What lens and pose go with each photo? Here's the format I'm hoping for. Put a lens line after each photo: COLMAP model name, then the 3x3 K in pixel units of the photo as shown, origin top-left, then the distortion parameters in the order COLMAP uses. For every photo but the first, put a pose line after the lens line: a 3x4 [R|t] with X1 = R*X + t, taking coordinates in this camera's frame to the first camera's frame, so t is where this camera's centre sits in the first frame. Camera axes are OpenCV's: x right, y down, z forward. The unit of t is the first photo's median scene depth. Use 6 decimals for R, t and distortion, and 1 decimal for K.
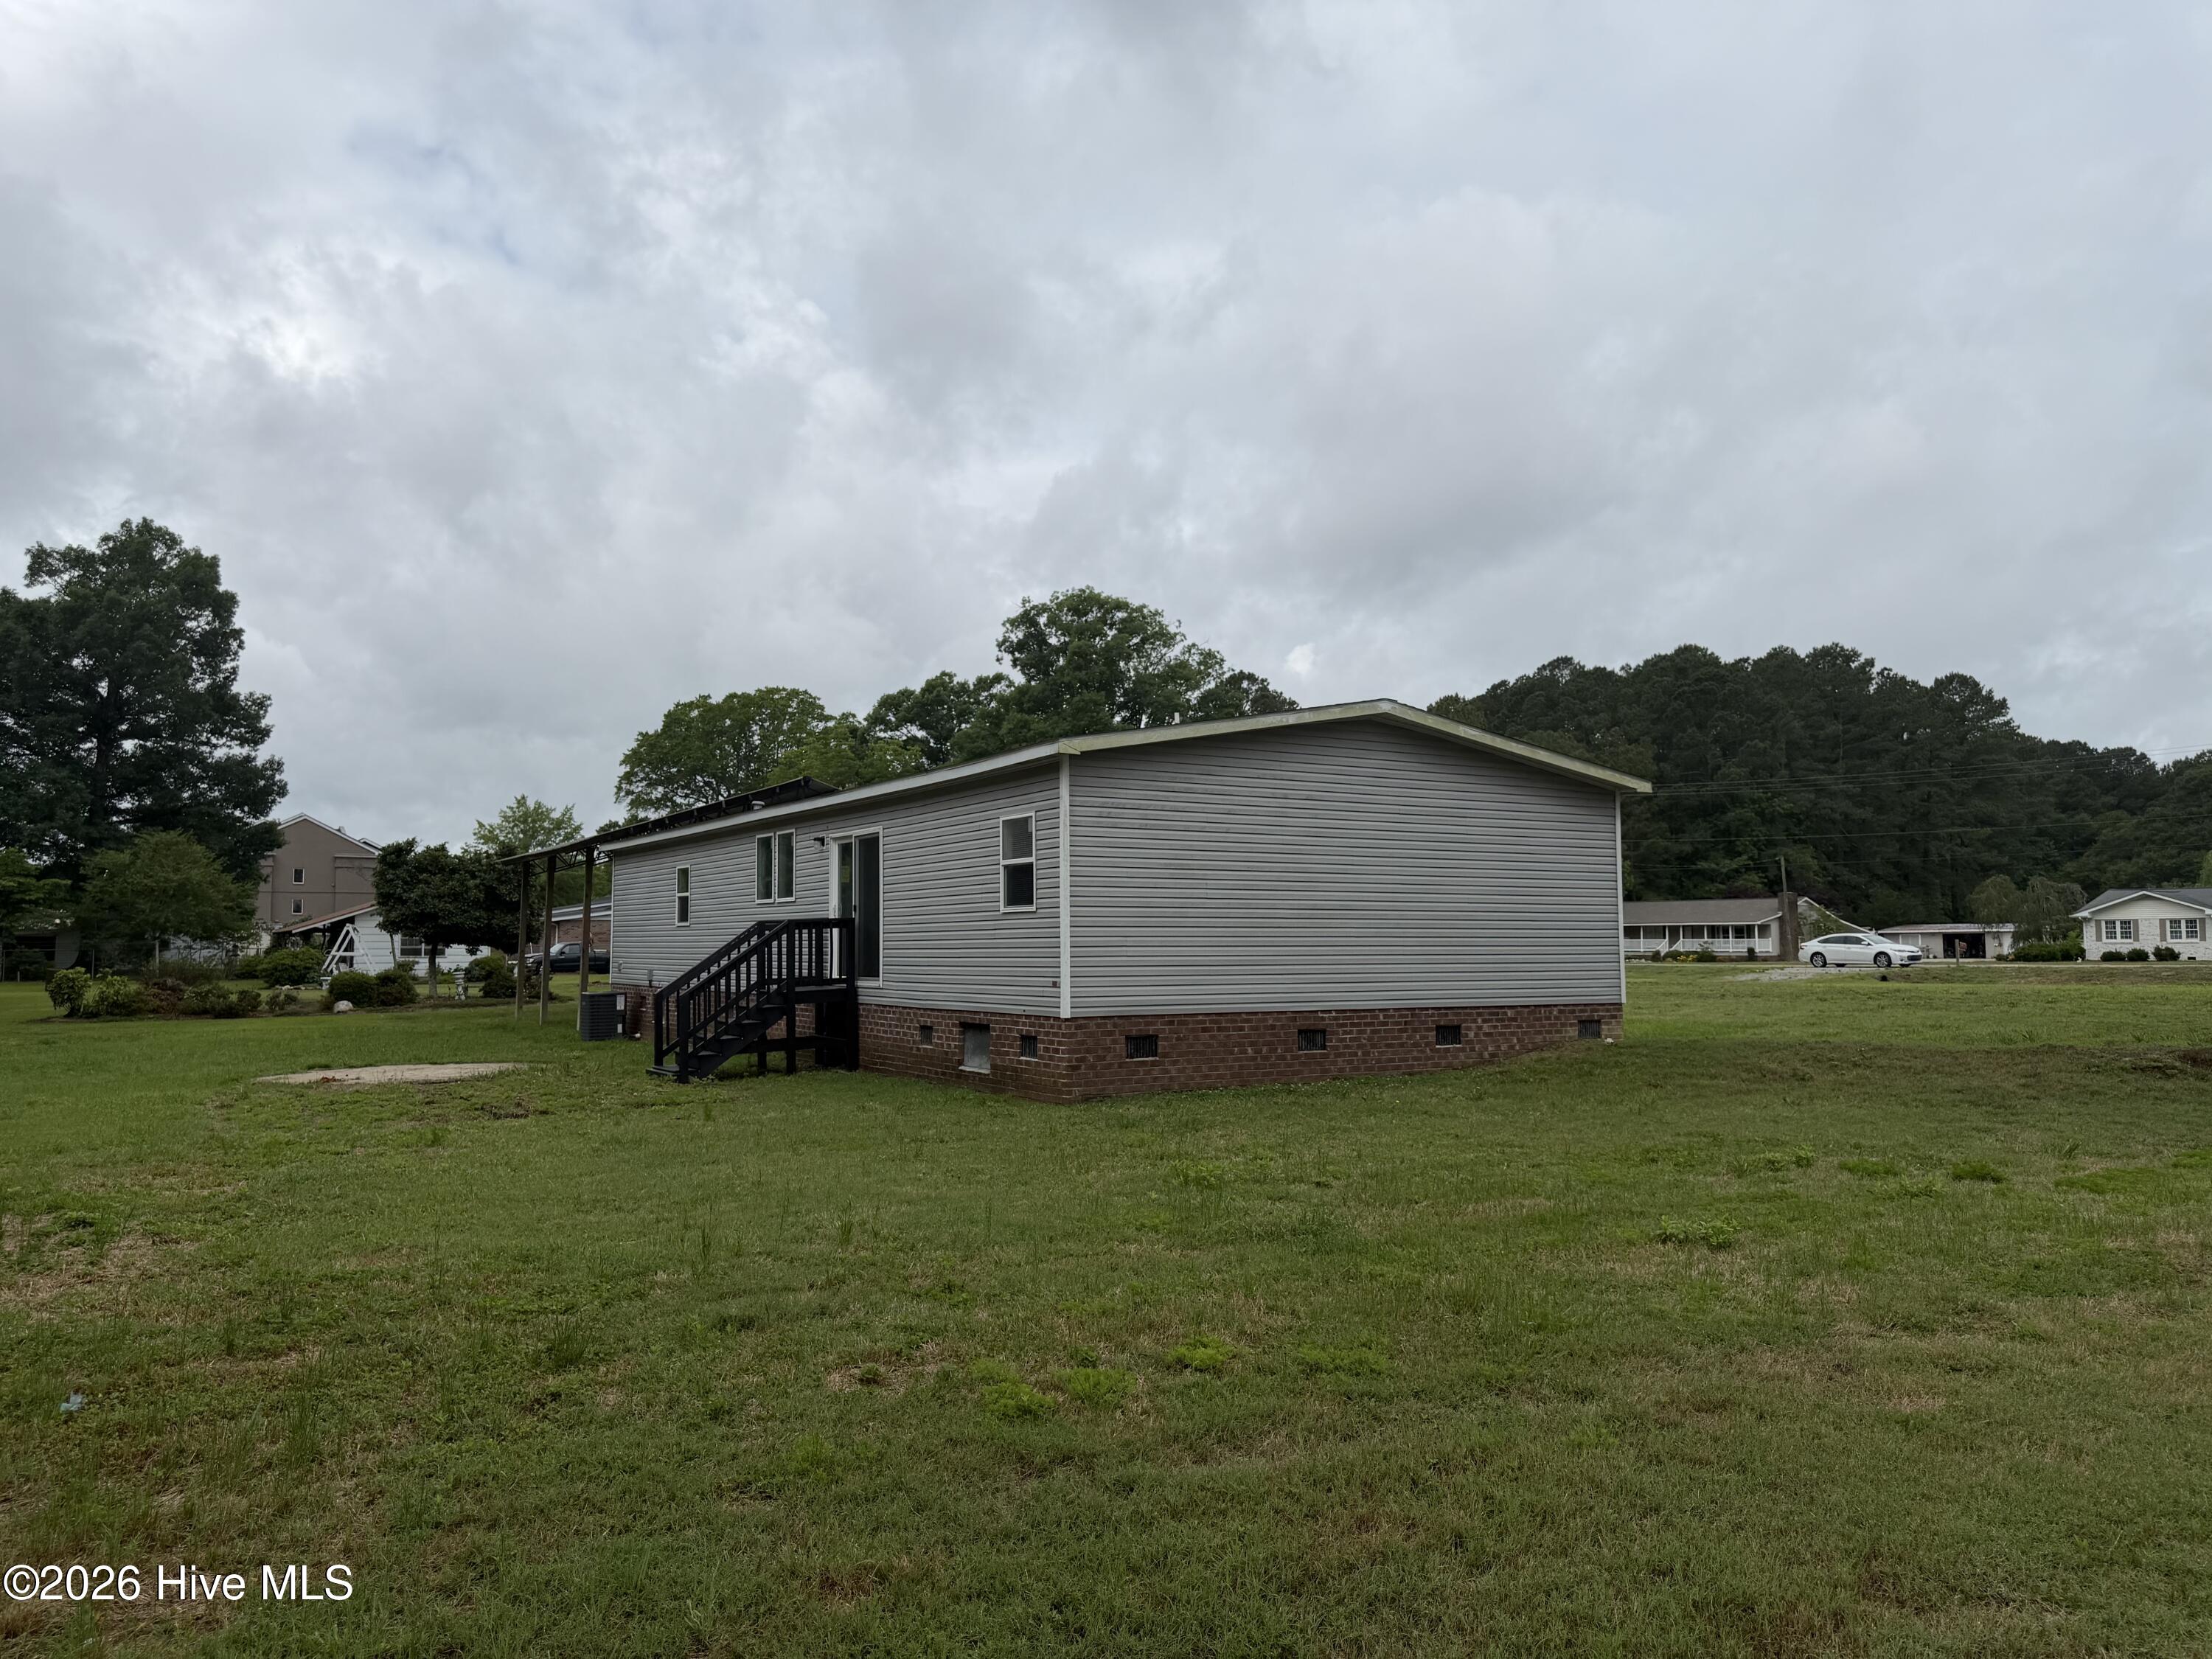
lens RADIAL K [[1543.1, 0, 1104.9], [0, 1543.1, 816.4], [0, 0, 1]] dist [0.076109, -0.004581]
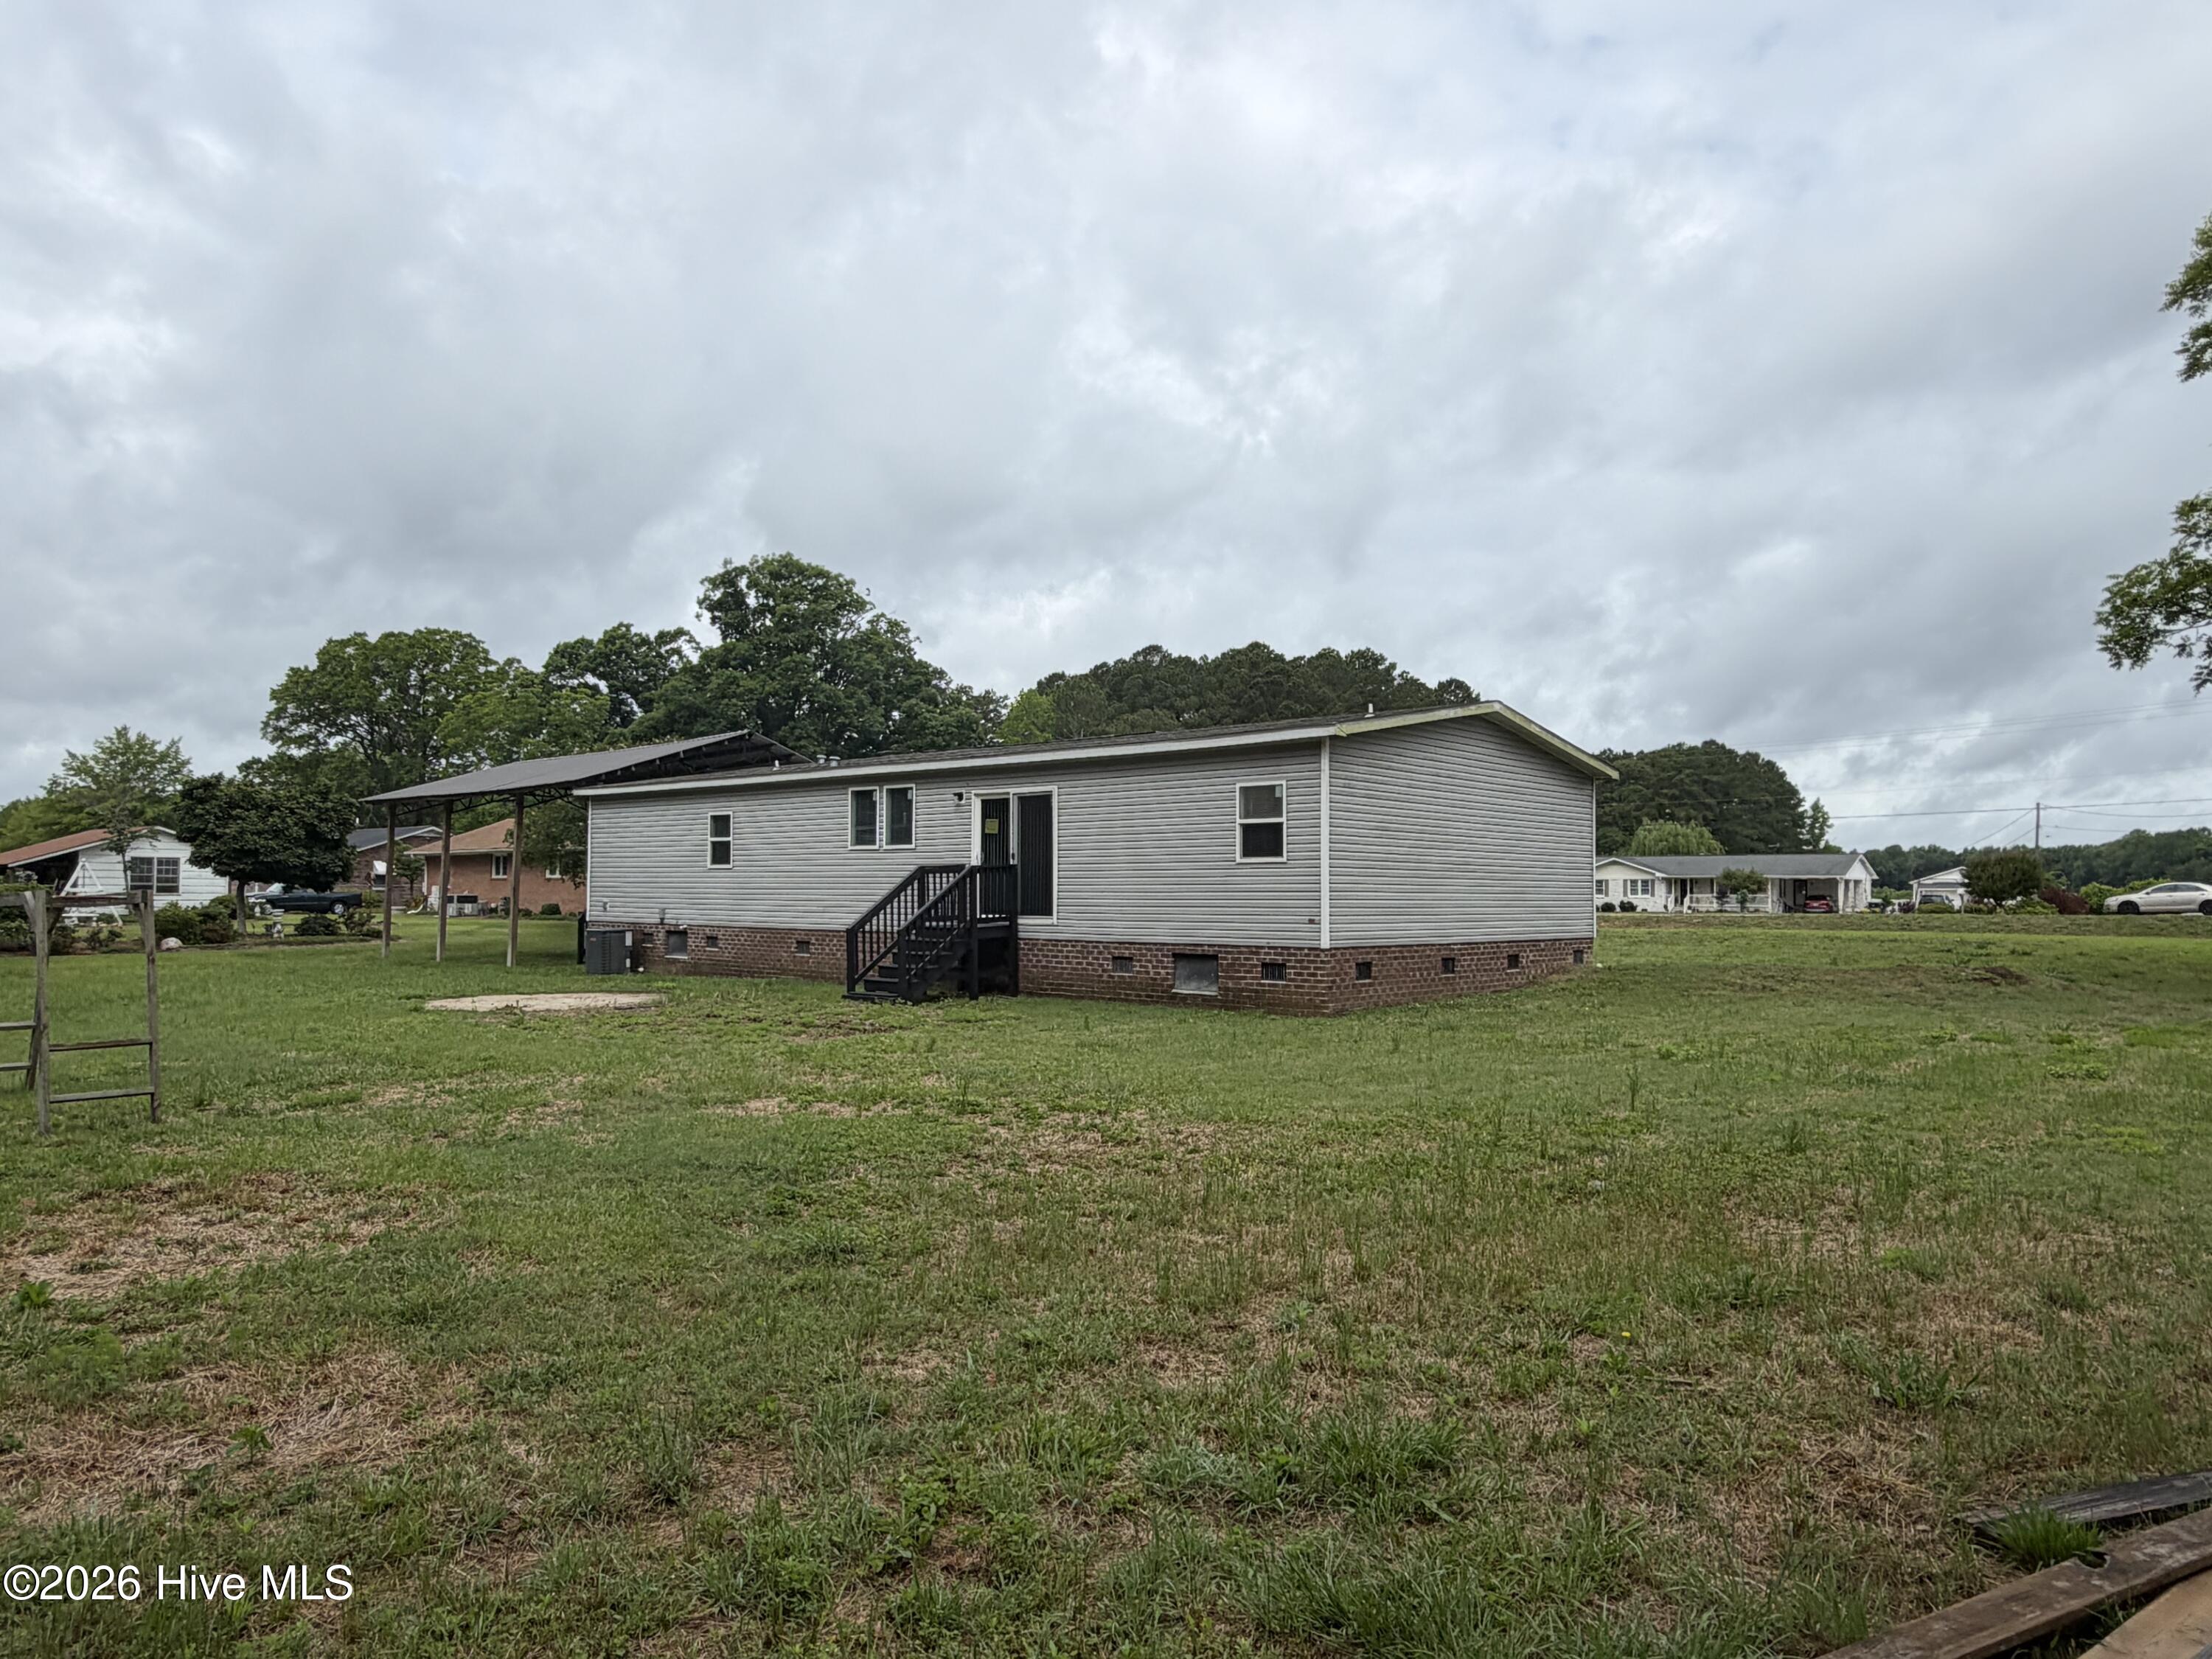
lens RADIAL K [[1440.2, 0, 1102.4], [0, 1440.2, 837.1], [0, 0, 1]] dist [-0.000240, -0.002188]
pose [[0.957589, 0.023134, 0.287207, -0.083149], [-0.035226, 0.998694, 0.037005, 0.000721], [-0.285976, -0.045553, 0.957153, -0.008341]]
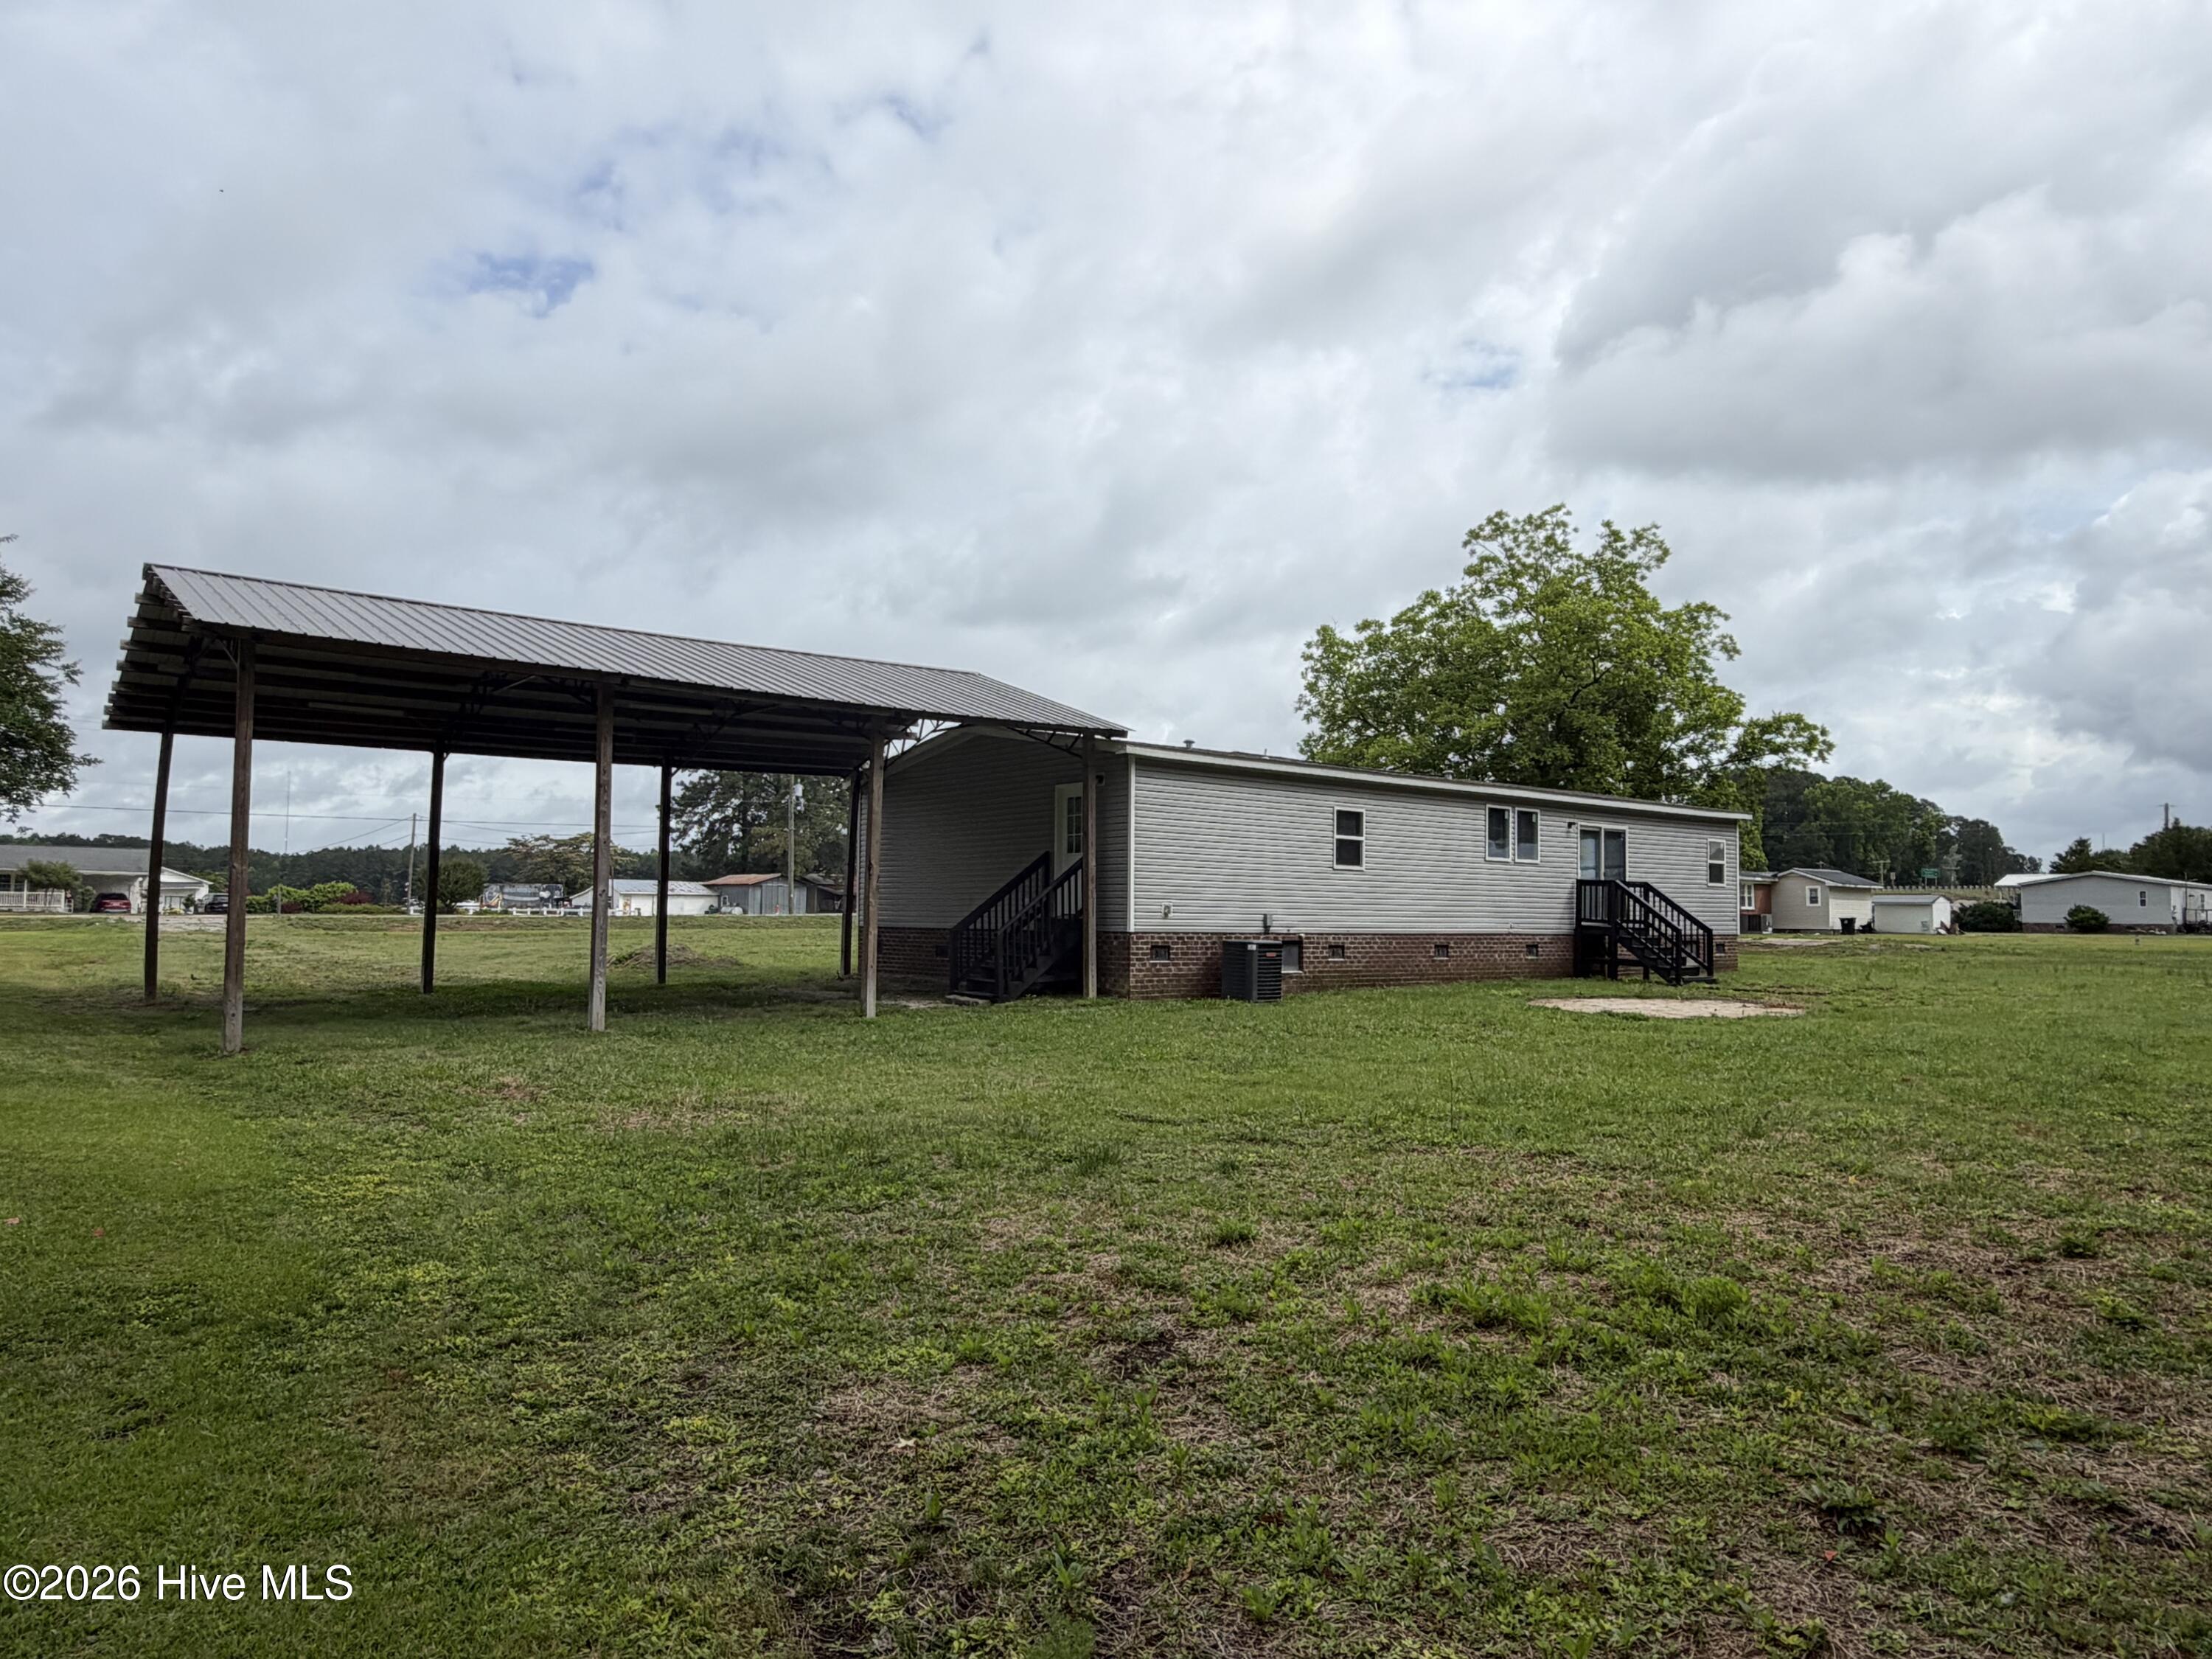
lens RADIAL K [[1440.2, 0, 1102.9], [0, 1440.2, 827.9], [0, 0, 1]] dist [-0.000240, -0.002188]
pose [[-0.137981, 0.042257, 0.989533, -0.313164], [-0.107670, 0.992528, -0.057399, 0.030796], [-0.984565, -0.114463, -0.132400, 0.347079]]
